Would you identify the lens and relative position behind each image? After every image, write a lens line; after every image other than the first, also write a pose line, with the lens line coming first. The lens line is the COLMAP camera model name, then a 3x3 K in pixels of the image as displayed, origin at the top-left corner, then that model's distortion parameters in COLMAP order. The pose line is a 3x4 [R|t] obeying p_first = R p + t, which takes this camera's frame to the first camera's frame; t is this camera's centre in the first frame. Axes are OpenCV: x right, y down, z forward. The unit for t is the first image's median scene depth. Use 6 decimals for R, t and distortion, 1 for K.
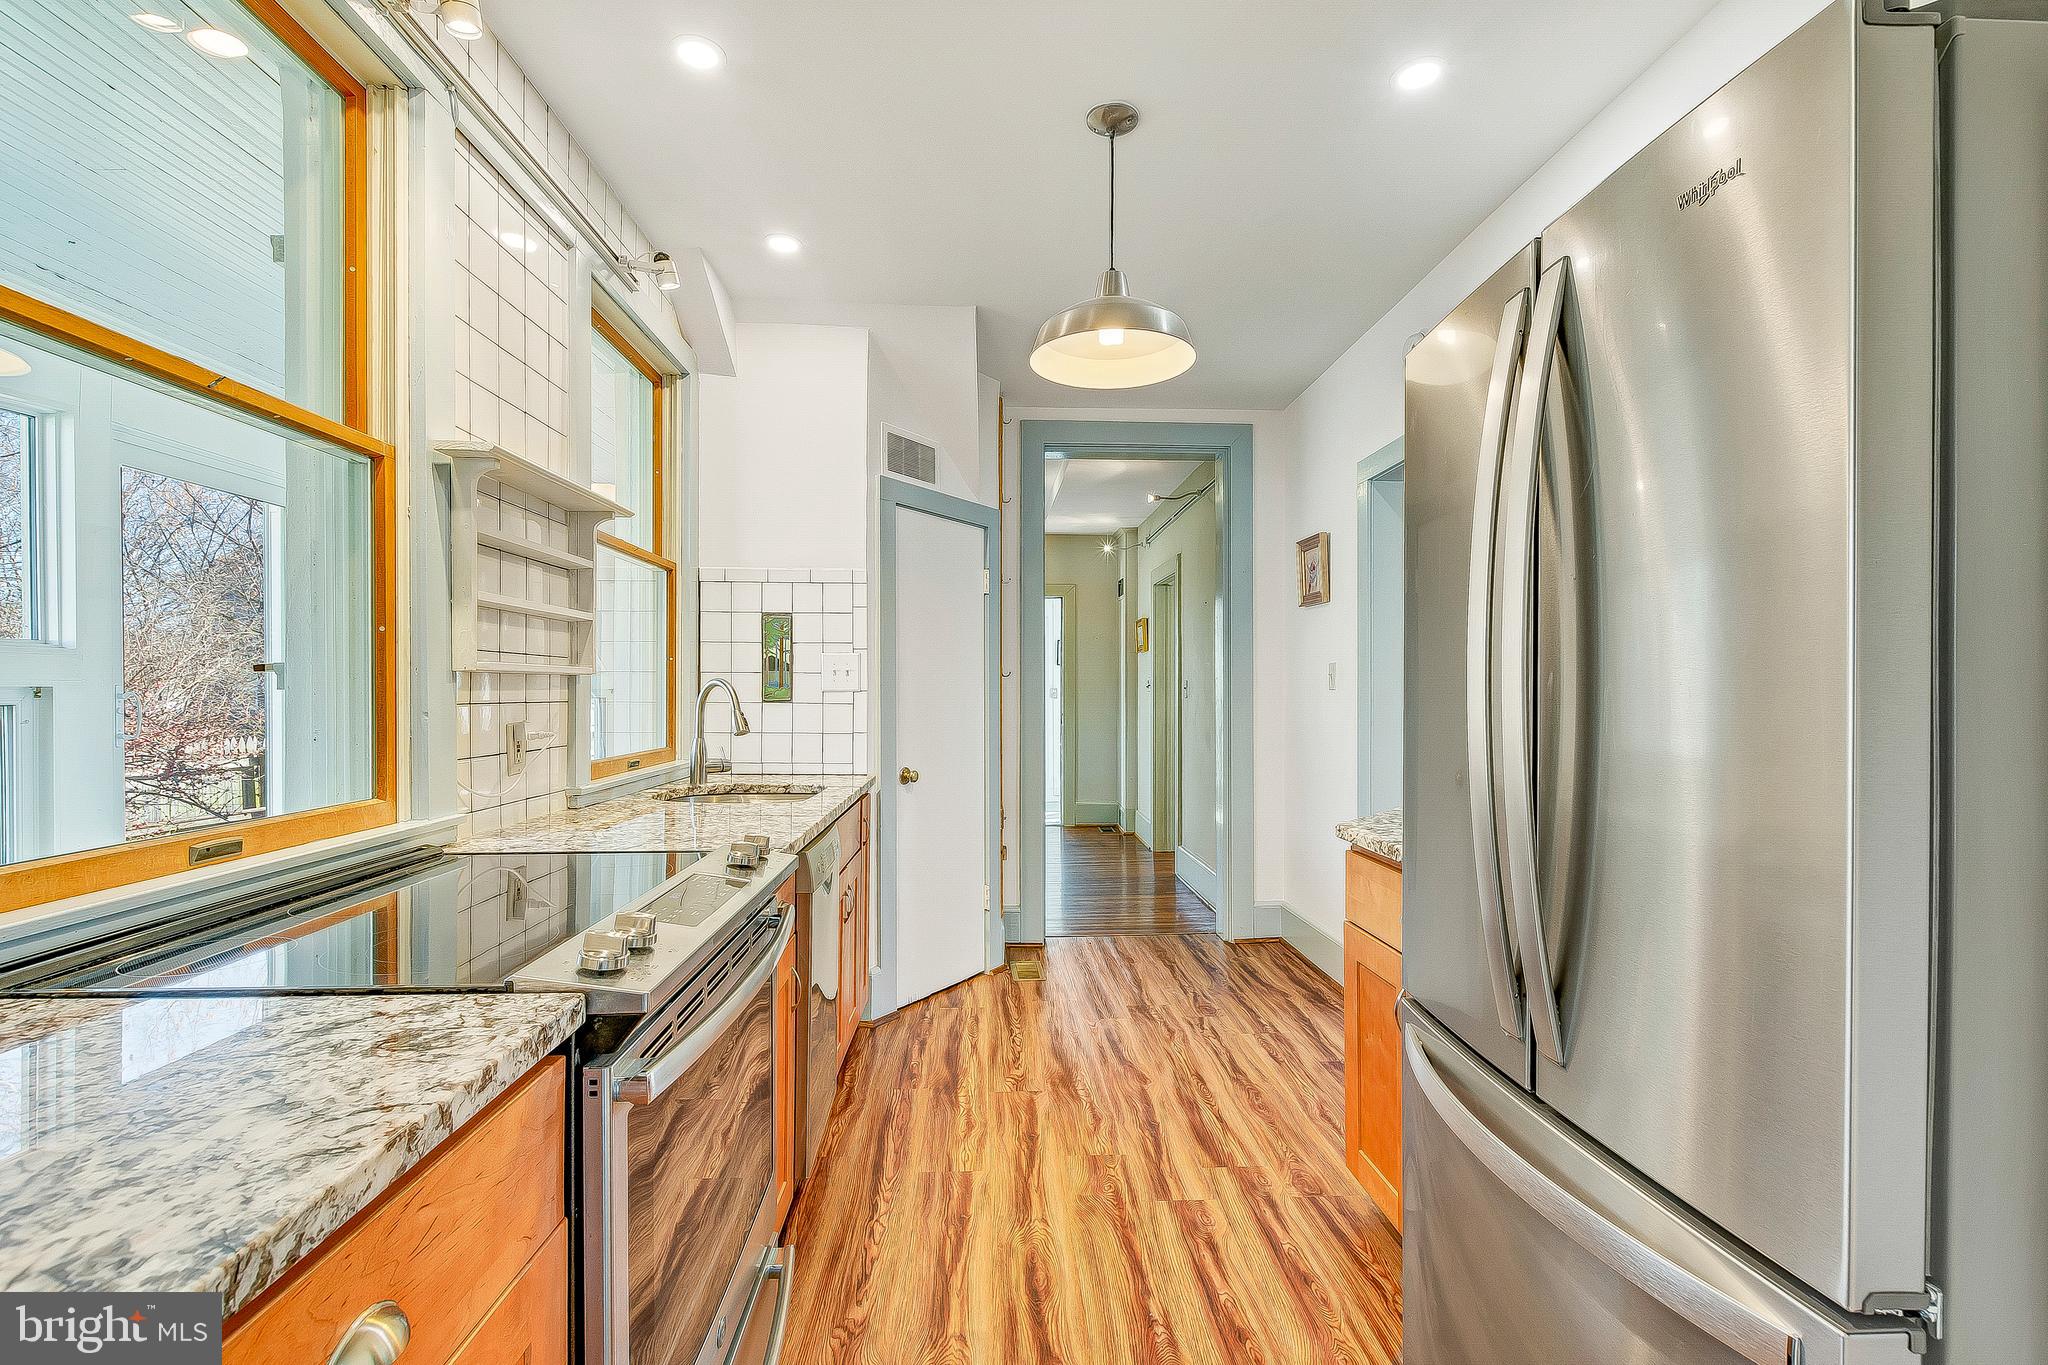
lens RADIAL K [[908.2, 0, 1027.8], [0, 908.2, 697.4], [0, 0, 1]] dist [0.001397, 0.000386]
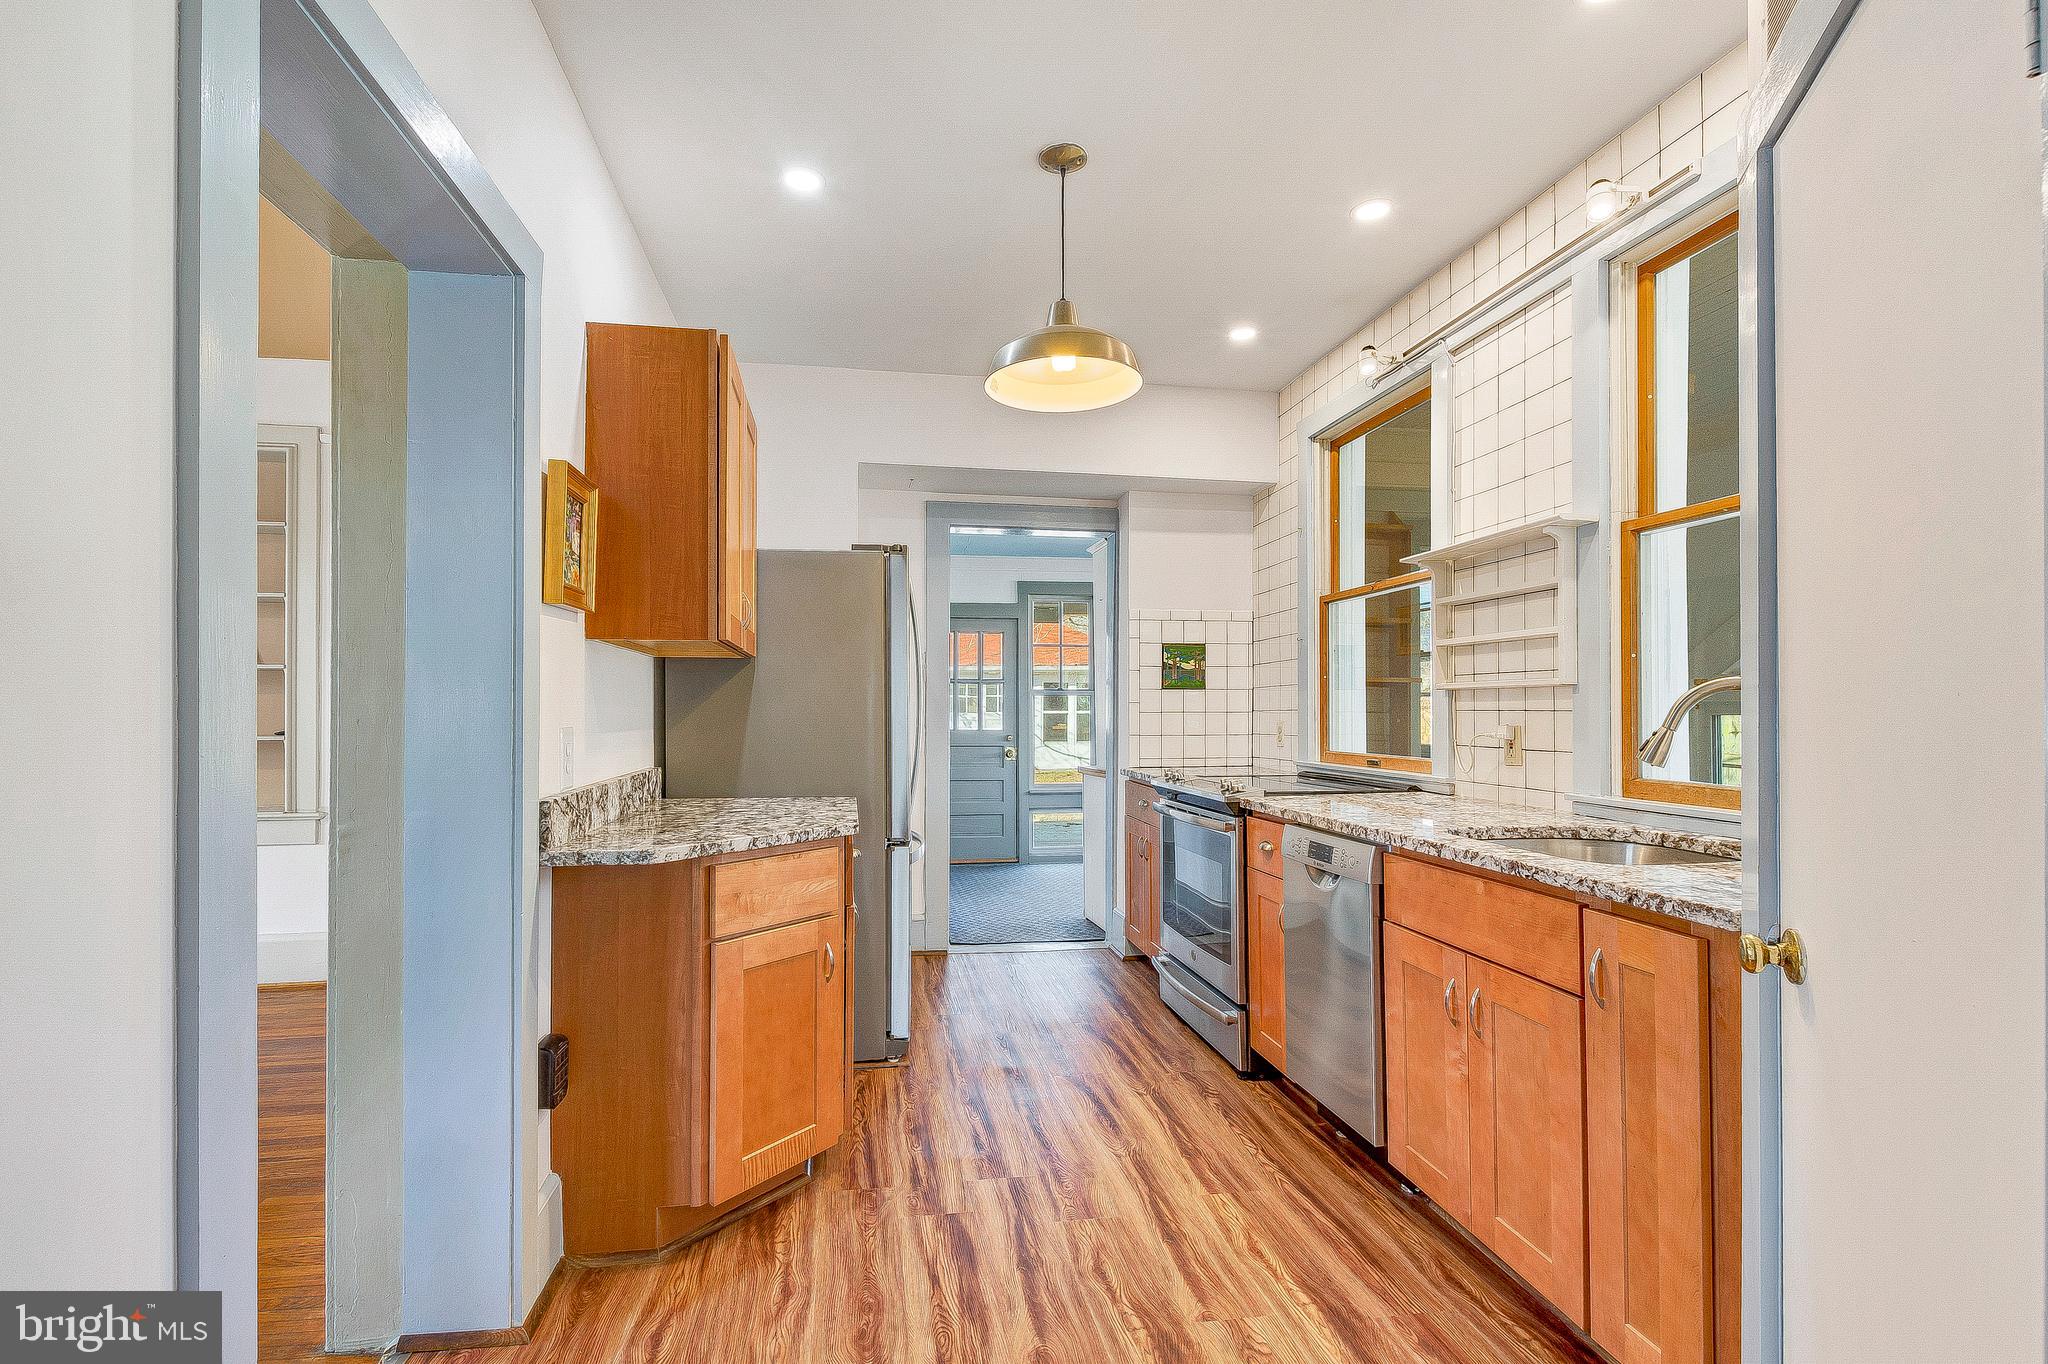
lens RADIAL K [[906.7, 0, 987.6], [0, 906.7, 696.5], [0, 0, 1]] dist [0.000869, 0.000182]
pose [[-0.995437, -0.000927, -0.095421, 0.283884], [-0.000206, 0.999971, -0.007570, -0.003356], [0.095425, -0.007515, -0.995408, 2.060615]]
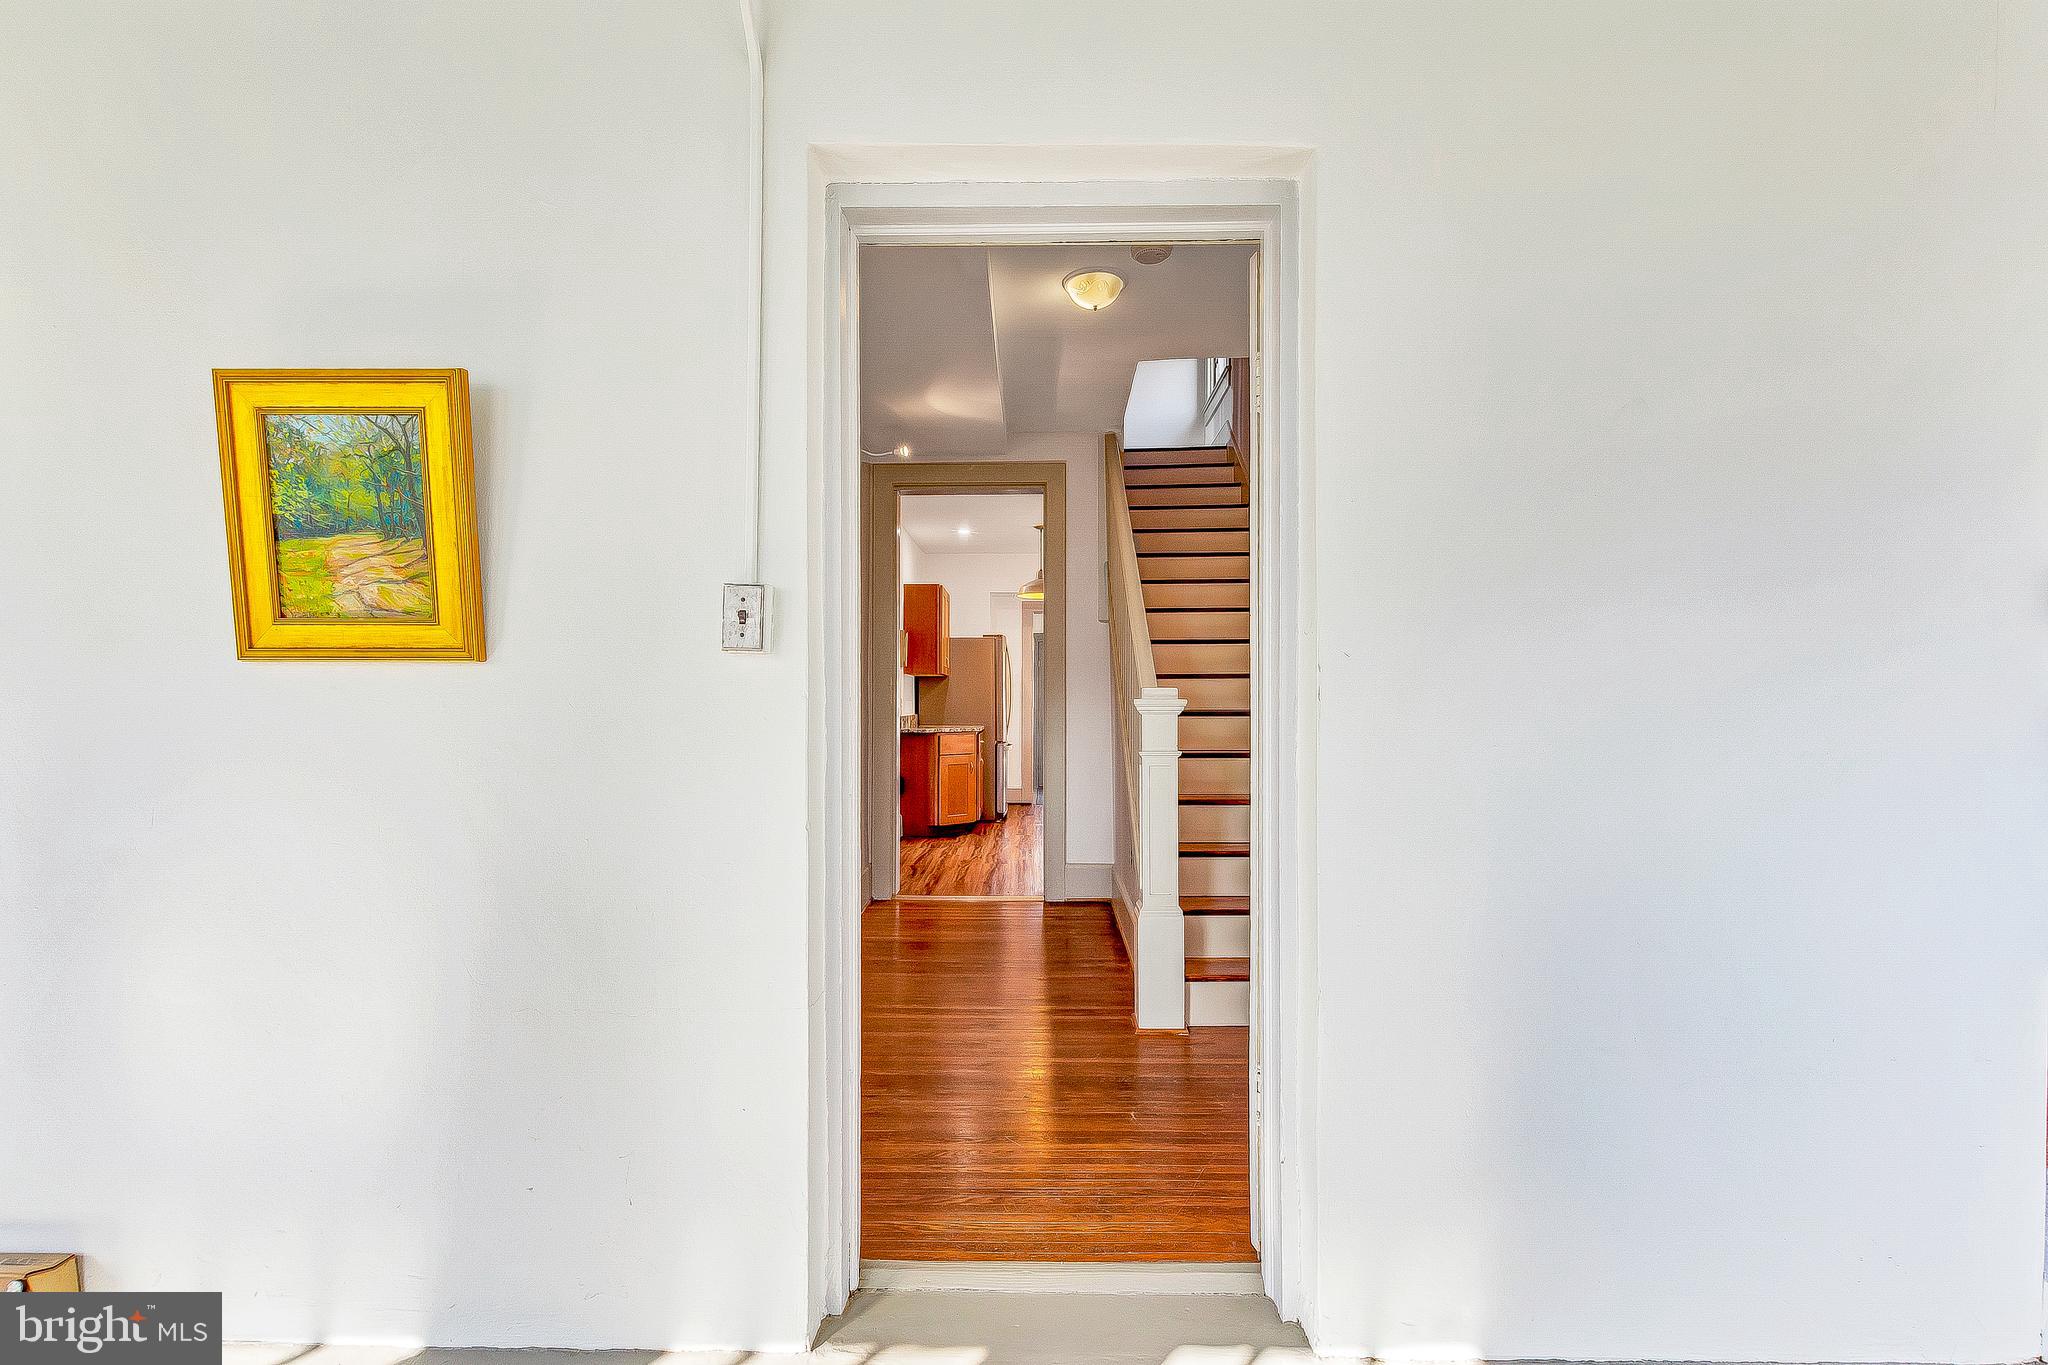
lens RADIAL K [[908.2, 0, 1027.8], [0, 908.2, 697.4], [0, 0, 1]] dist [0.001397, 0.000386]
pose [[-0.998537, 0.000399, 0.054065, -0.045651], [0.000474, 0.999999, 0.001374, 0.013399], [-0.054064, 0.001398, -0.998536, 4.535886]]
